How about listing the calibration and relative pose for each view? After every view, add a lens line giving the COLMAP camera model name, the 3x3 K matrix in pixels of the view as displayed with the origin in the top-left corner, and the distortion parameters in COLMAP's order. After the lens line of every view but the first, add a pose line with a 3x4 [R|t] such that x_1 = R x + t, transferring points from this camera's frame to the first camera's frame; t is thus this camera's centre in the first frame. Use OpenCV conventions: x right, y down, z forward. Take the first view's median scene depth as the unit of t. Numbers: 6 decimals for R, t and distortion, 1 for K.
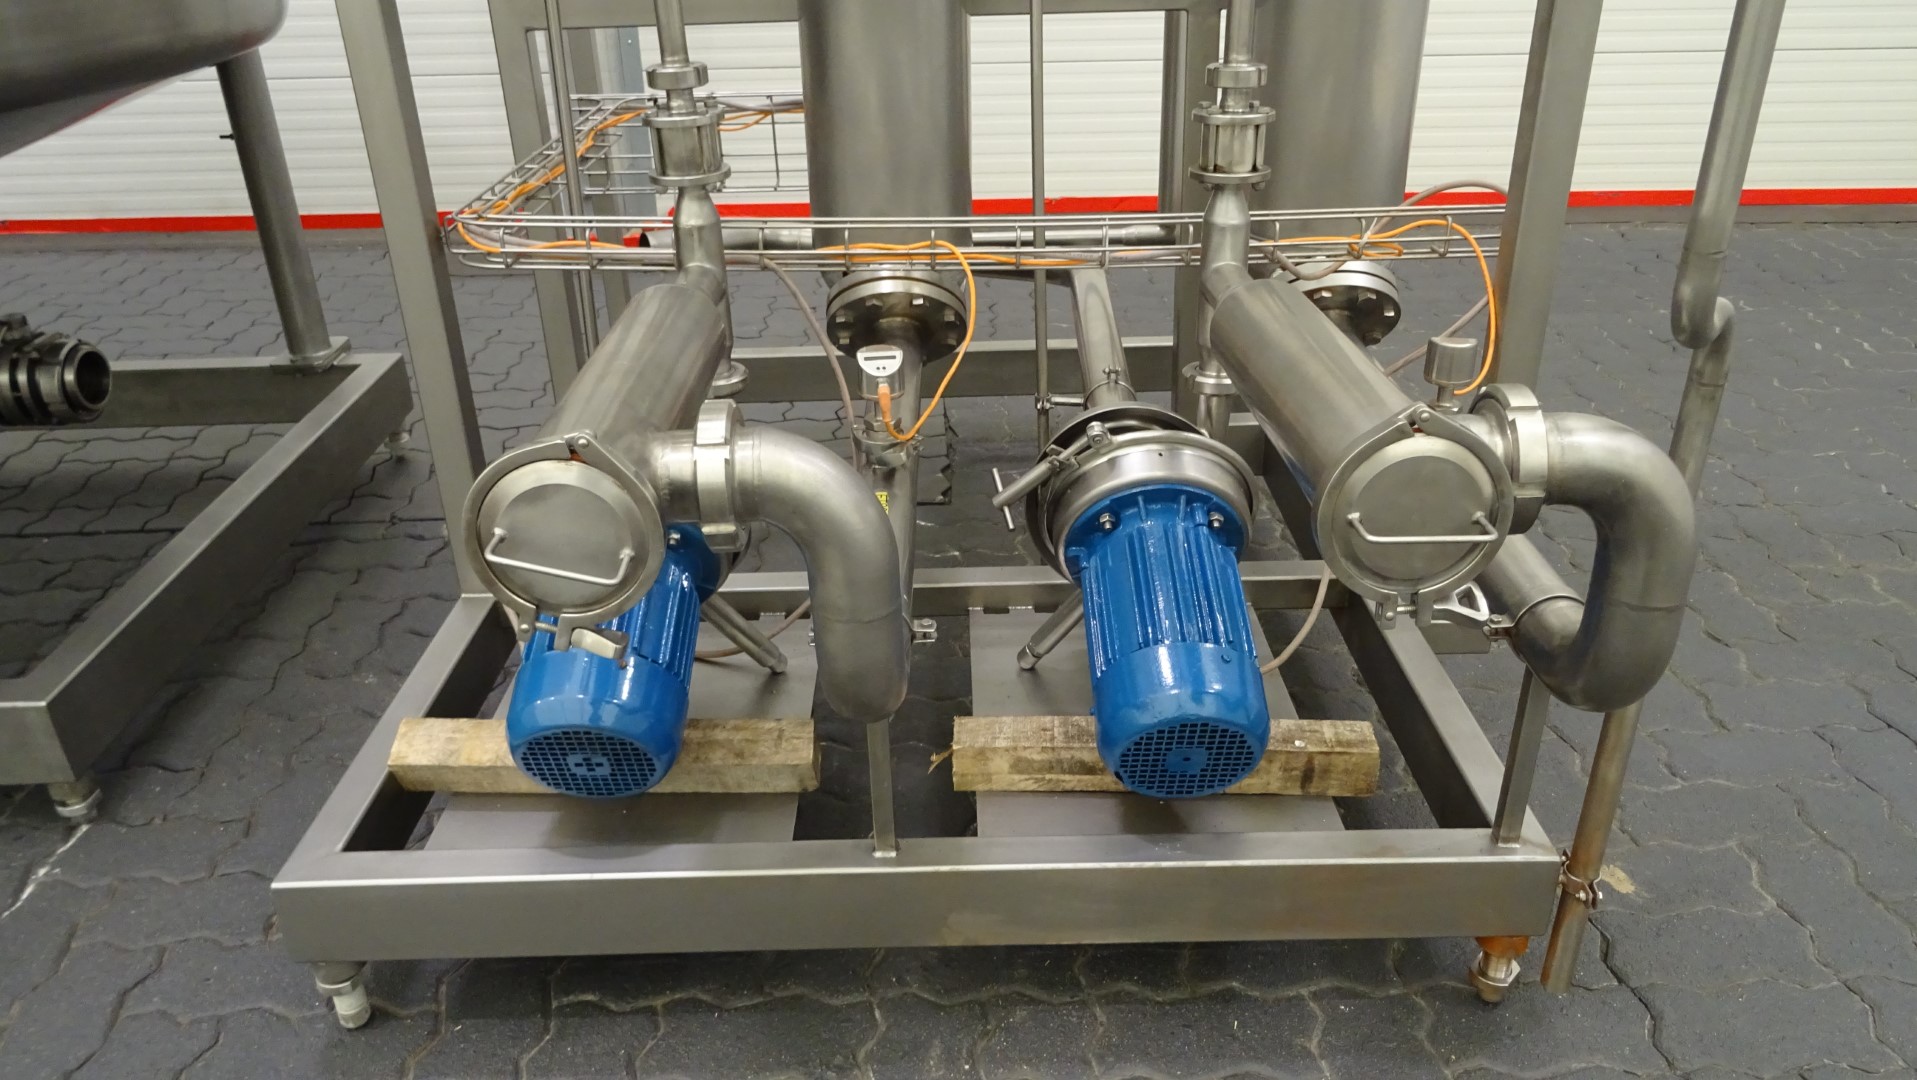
lens RADIAL K [[1373.4, 0, 958.5], [0, 1373.4, 540.0], [0, 0, 1]] dist [0.003419, 0.001431]
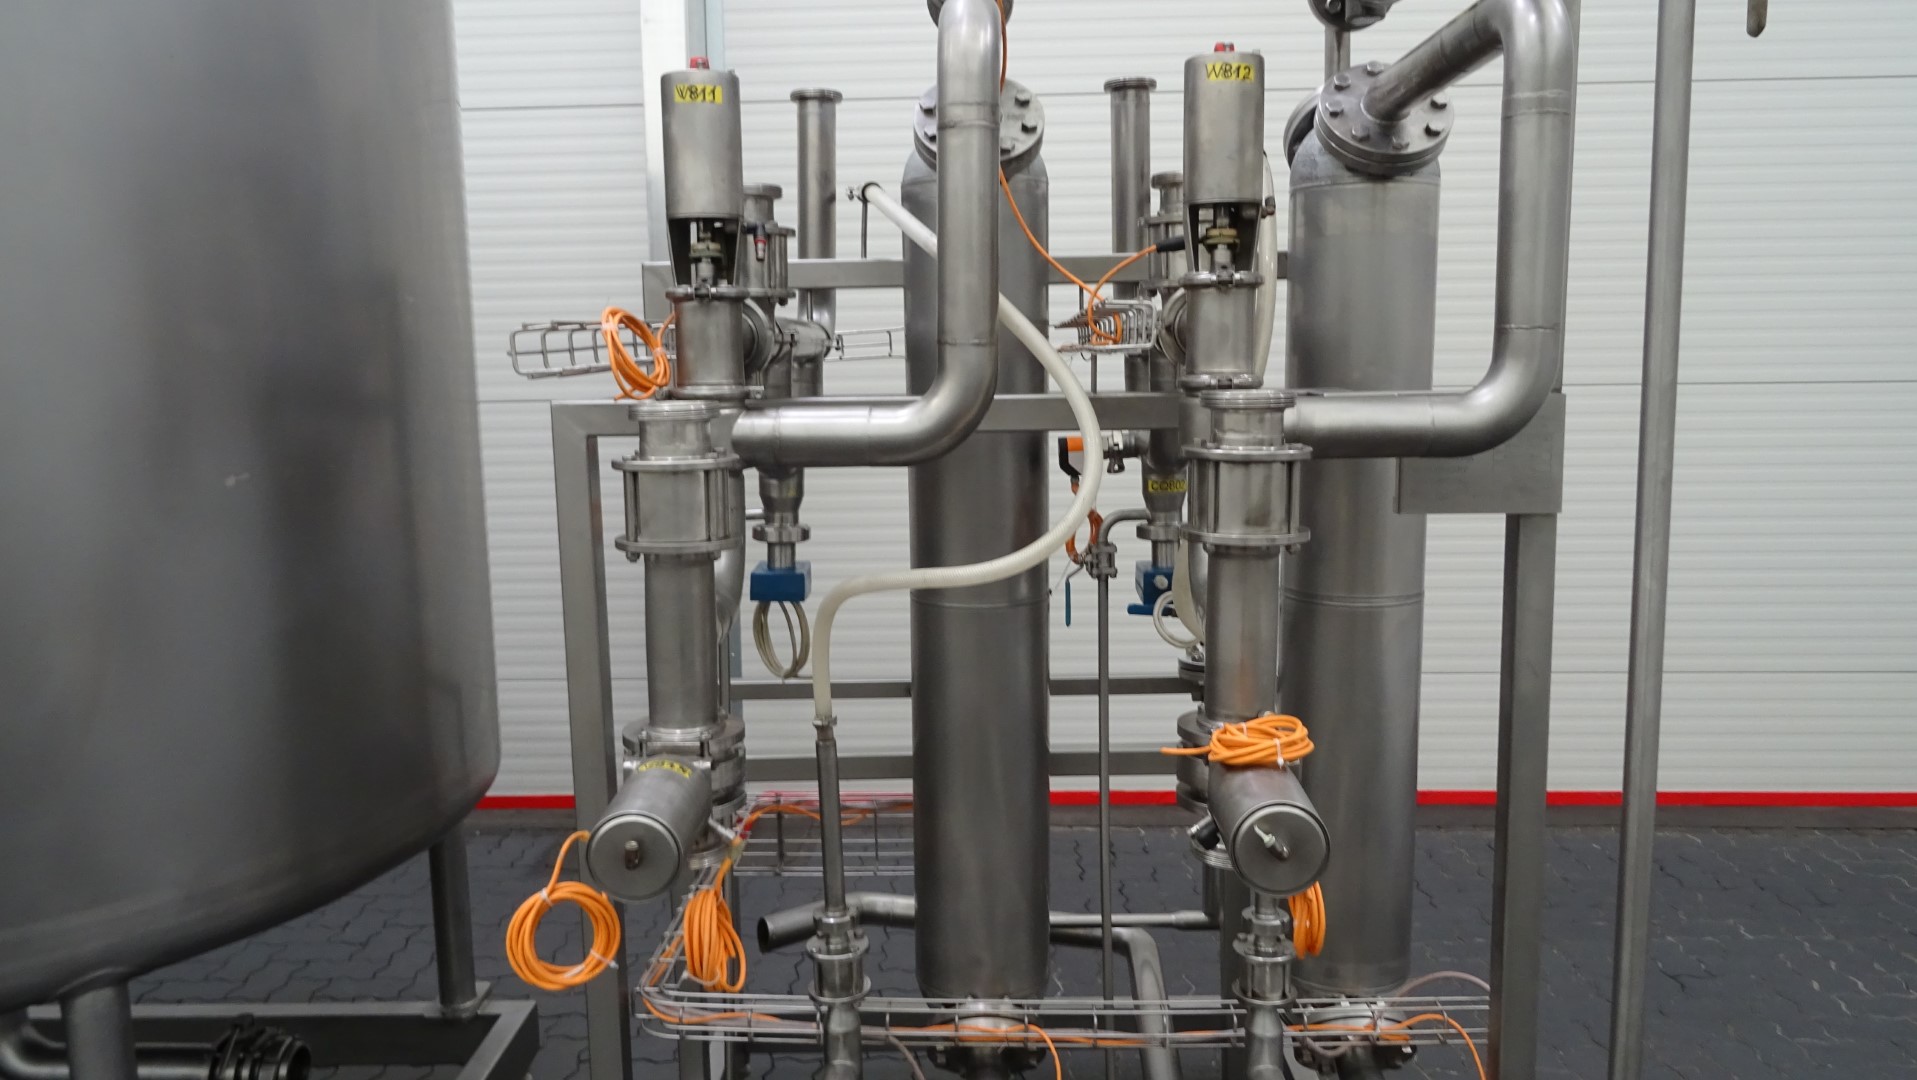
lens RADIAL K [[1376.0, 0, 958.5], [0, 1376.0, 540.0], [0, 0, 1]] dist [-0.005622, -0.002300]
pose [[0.999557, 0.008585, -0.028515, -0.029248], [-0.017312, 0.946634, -0.321846, -0.142197], [0.024230, 0.322197, 0.946363, -0.192300]]
